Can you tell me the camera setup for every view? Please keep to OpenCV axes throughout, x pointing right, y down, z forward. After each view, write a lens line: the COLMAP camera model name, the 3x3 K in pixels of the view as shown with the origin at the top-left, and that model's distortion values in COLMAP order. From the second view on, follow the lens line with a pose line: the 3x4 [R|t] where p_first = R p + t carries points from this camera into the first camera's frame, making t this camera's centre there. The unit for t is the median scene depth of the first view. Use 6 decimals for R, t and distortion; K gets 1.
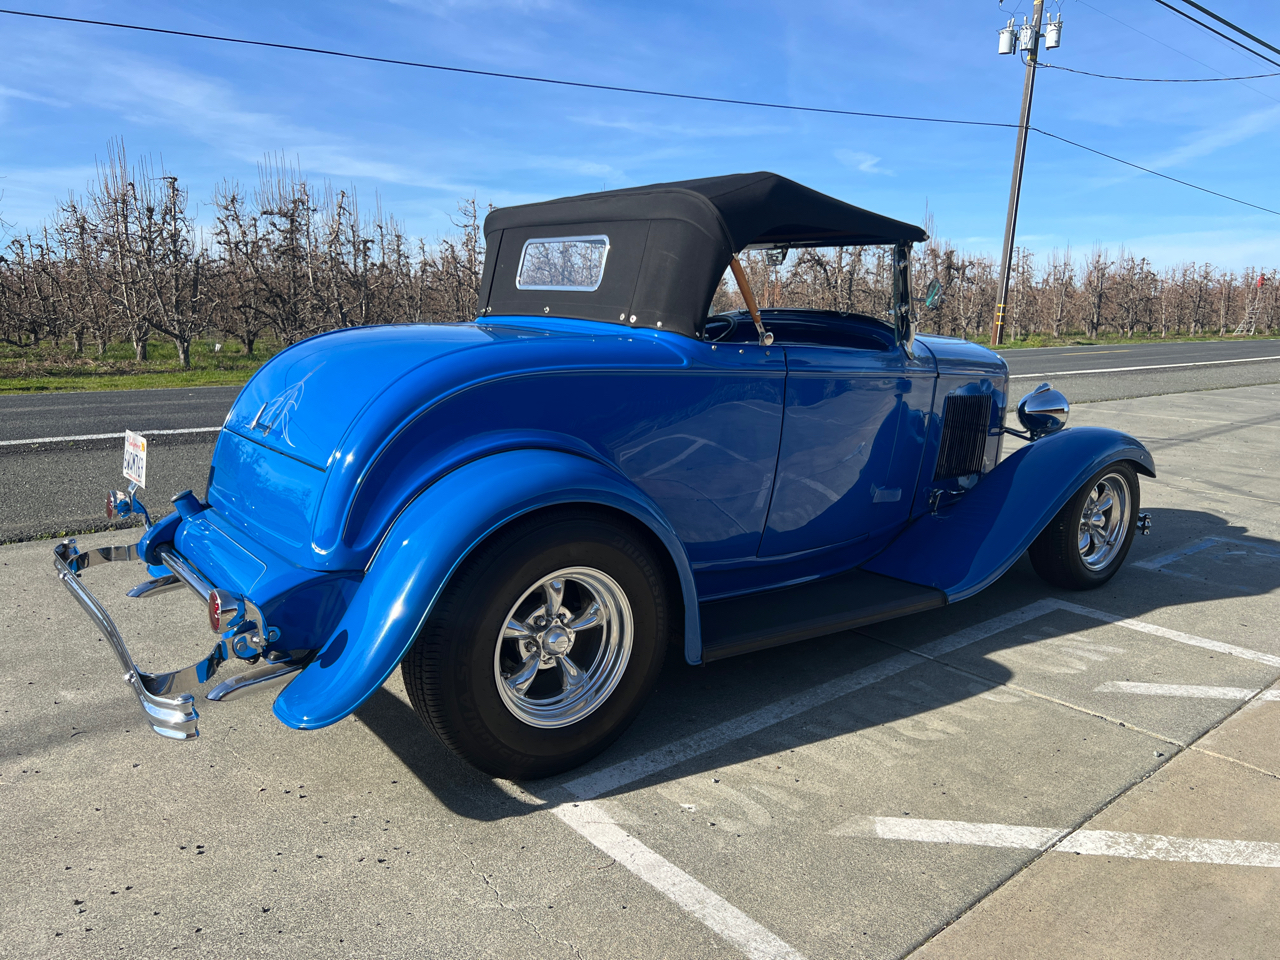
lens RADIAL K [[959.6, 0, 632.8], [0, 959.6, 482.6], [0, 0, 1]] dist [0.054176, -0.060789]
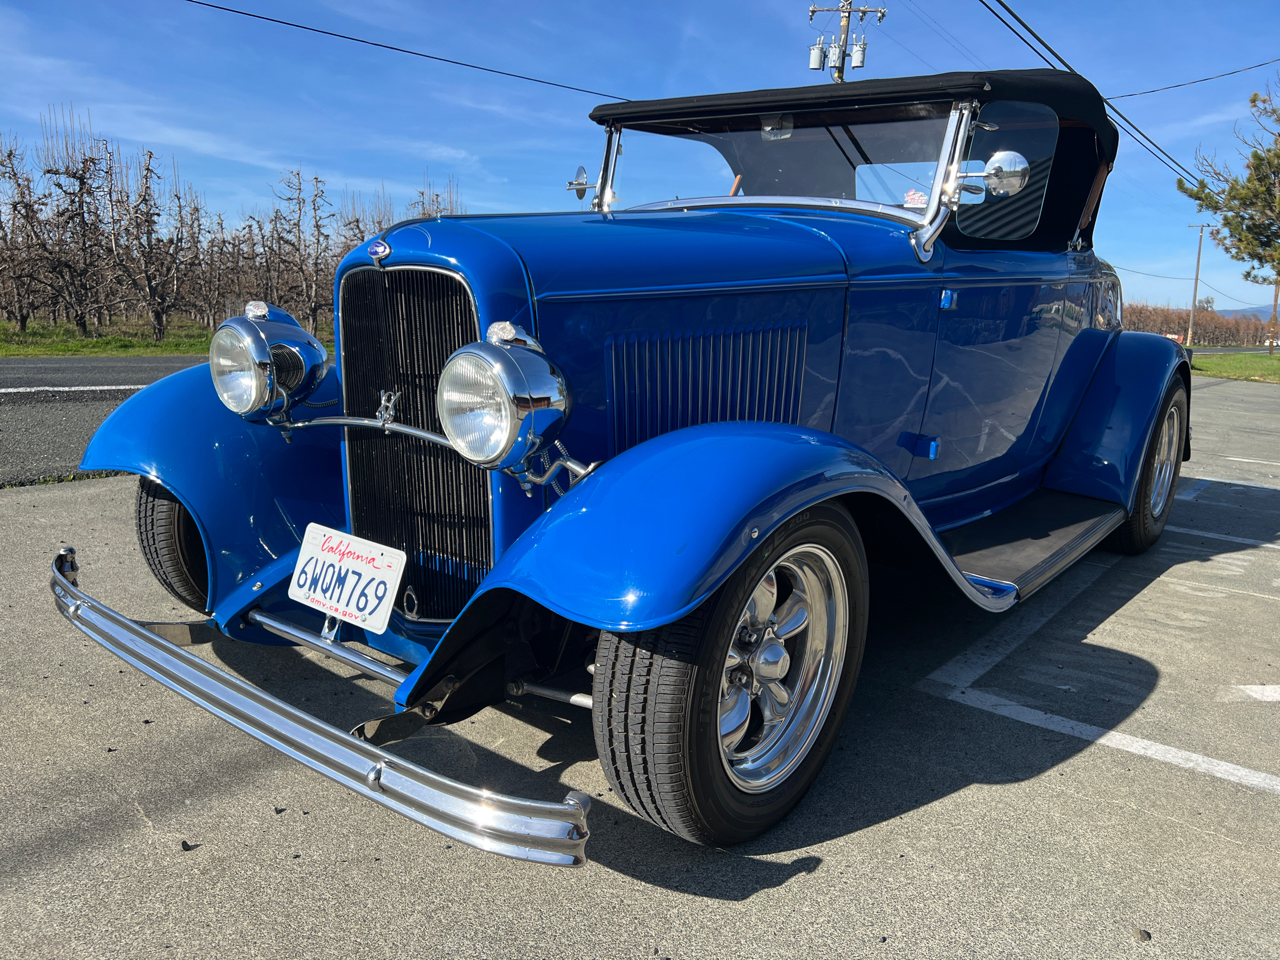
lens RADIAL K [[959.6, 0, 633.3], [0, 959.6, 488.5], [0, 0, 1]] dist [0.054176, -0.060789]
pose [[0.975260, -0.008582, 0.220895, -0.112756], [0.007858, 0.999960, 0.004155, 0.023868], [-0.220922, -0.002316, 0.975289, 0.025808]]
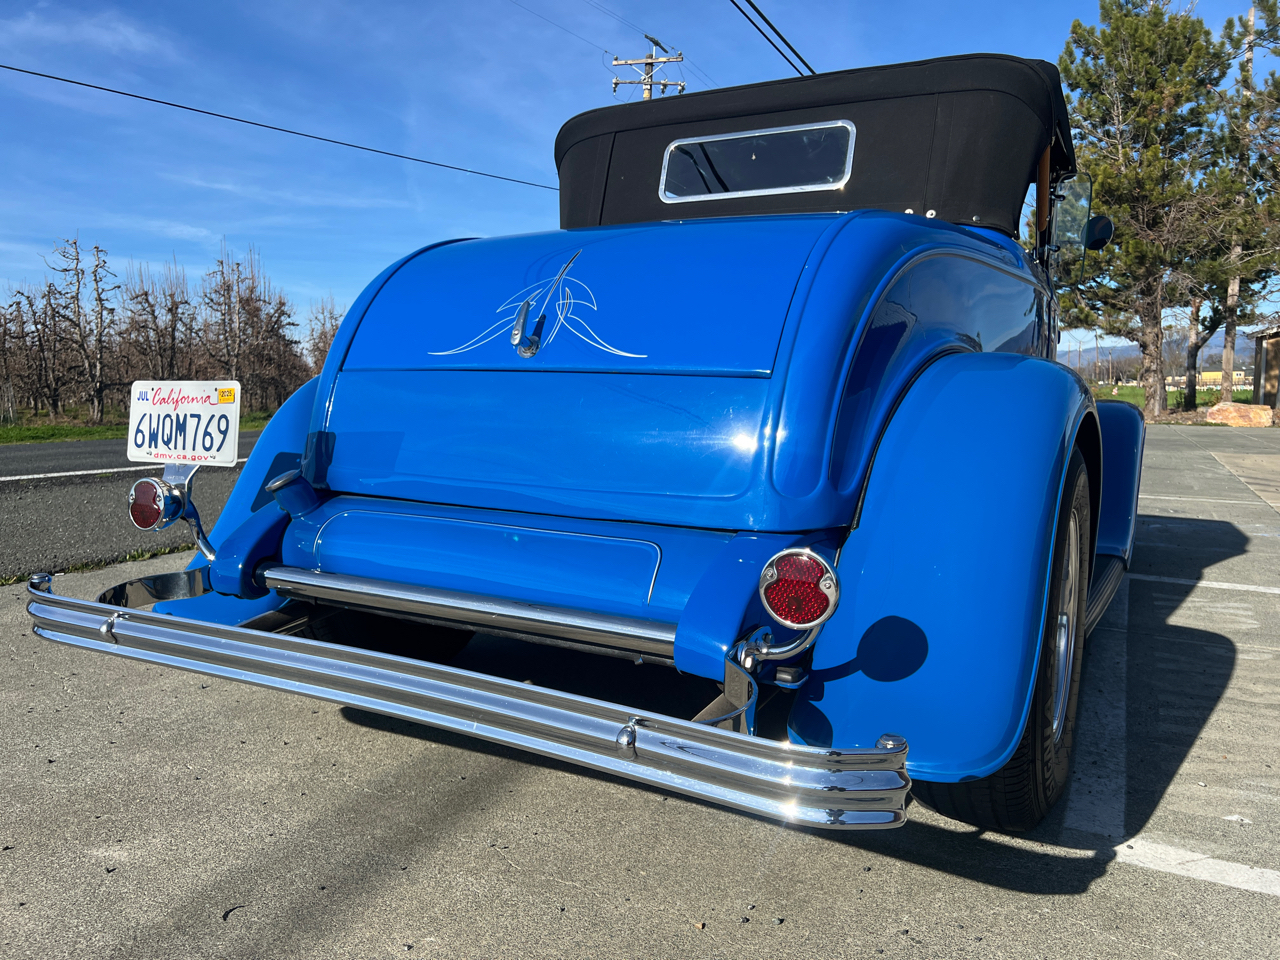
lens RADIAL K [[959.6, 0, 626.6], [0, 959.6, 482.7], [0, 0, 1]] dist [0.054176, -0.060789]
pose [[0.918421, -0.047537, 0.392739, -0.124752], [0.078571, 0.994896, -0.063316, 0.017355], [-0.387724, 0.089009, 0.917468, 0.091258]]
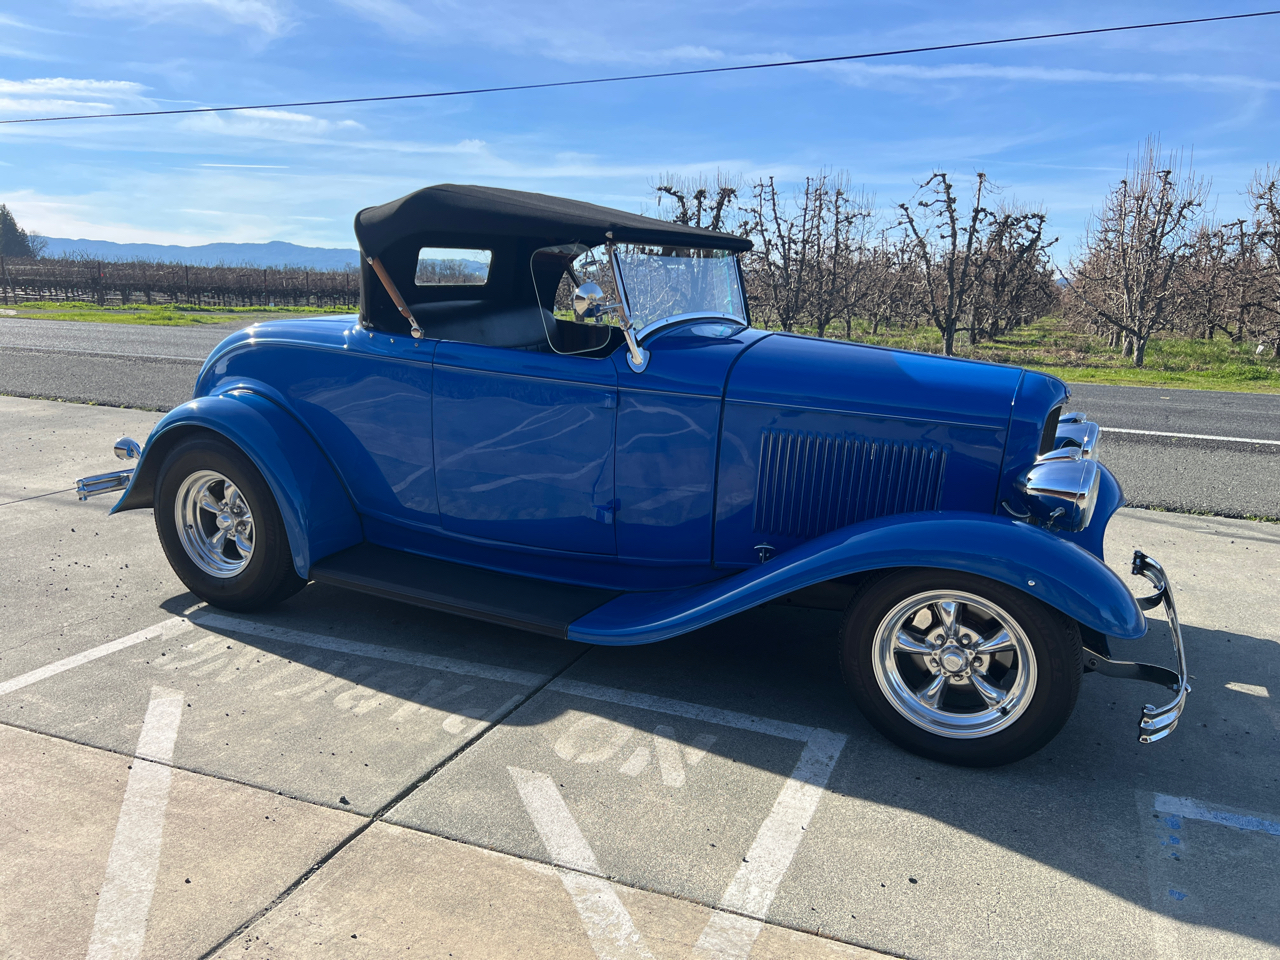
lens RADIAL K [[959.6, 0, 638.7], [0, 959.6, 477.0], [0, 0, 1]] dist [0.054176, -0.060789]
pose [[0.457267, 0.179143, -0.871100, 0.302184], [-0.180251, 0.977841, 0.106475, -0.035550], [0.870871, 0.108329, 0.479425, 0.165998]]
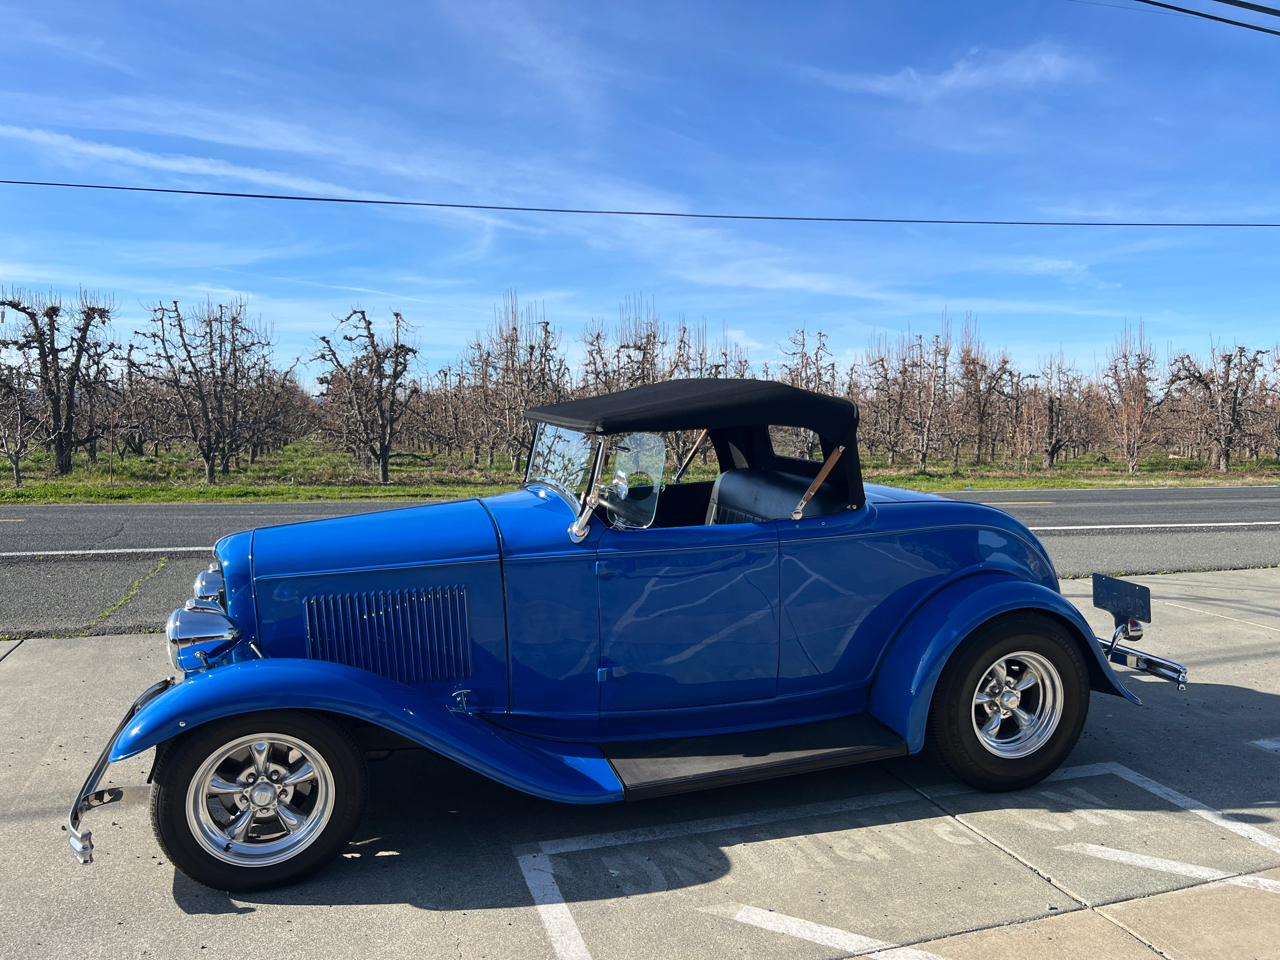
lens RADIAL K [[959.6, 0, 640.5], [0, 959.6, 479.0], [0, 0, 1]] dist [0.054176, -0.060789]
pose [[0.932446, 0.027444, -0.360265, 0.105040], [-0.069739, 0.992031, -0.104930, -0.011037], [0.354515, 0.122966, 0.926930, -0.050573]]
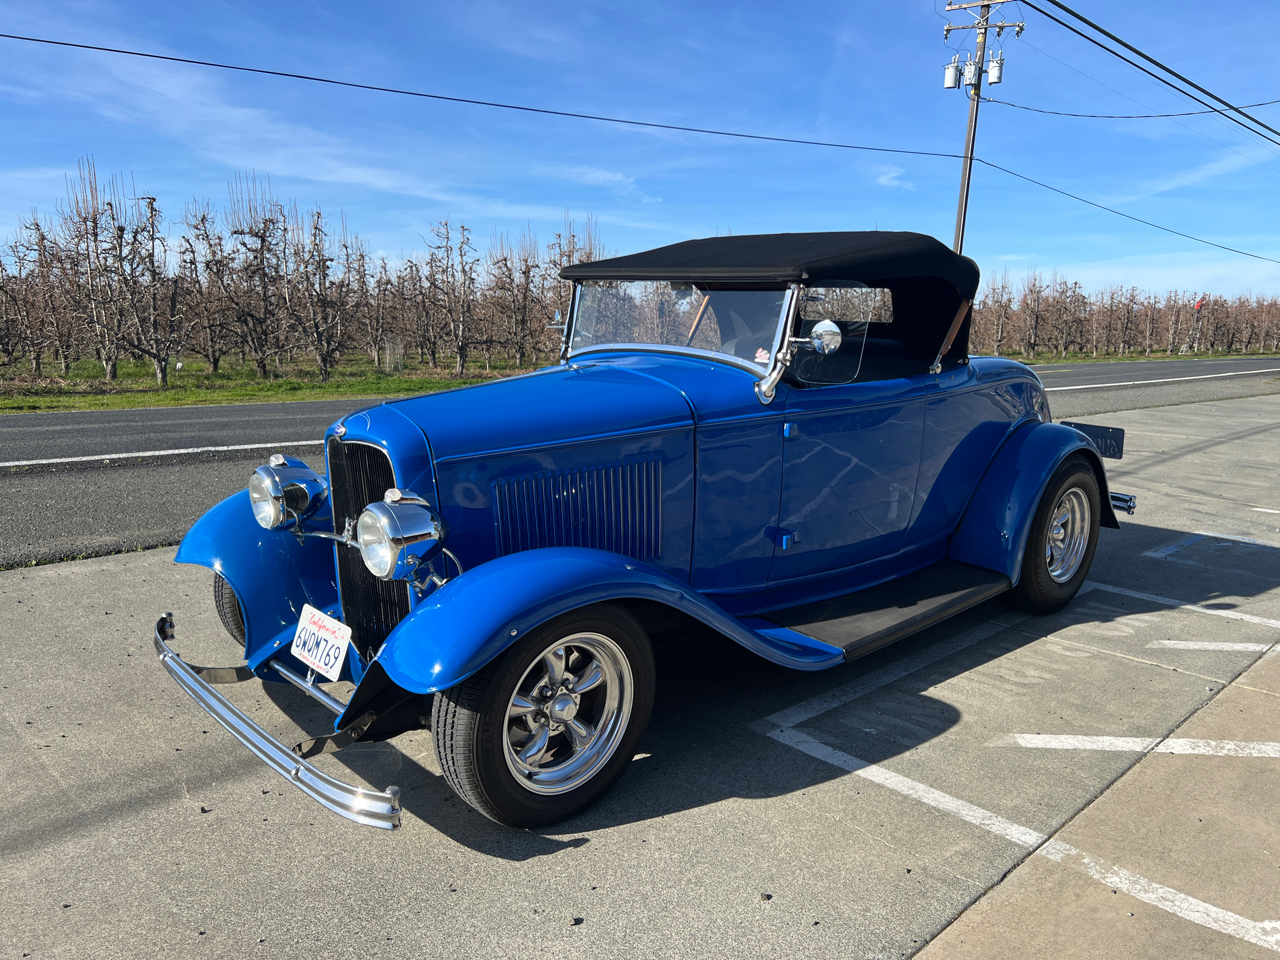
lens RADIAL K [[959.6, 0, 635.2], [0, 959.6, 490.6], [0, 0, 1]] dist [0.054176, -0.060789]
pose [[0.997952, -0.007406, 0.063538, -0.063698], [0.008066, 0.999916, -0.010136, 0.005050], [-0.063457, 0.010628, 0.997928, -0.051041]]
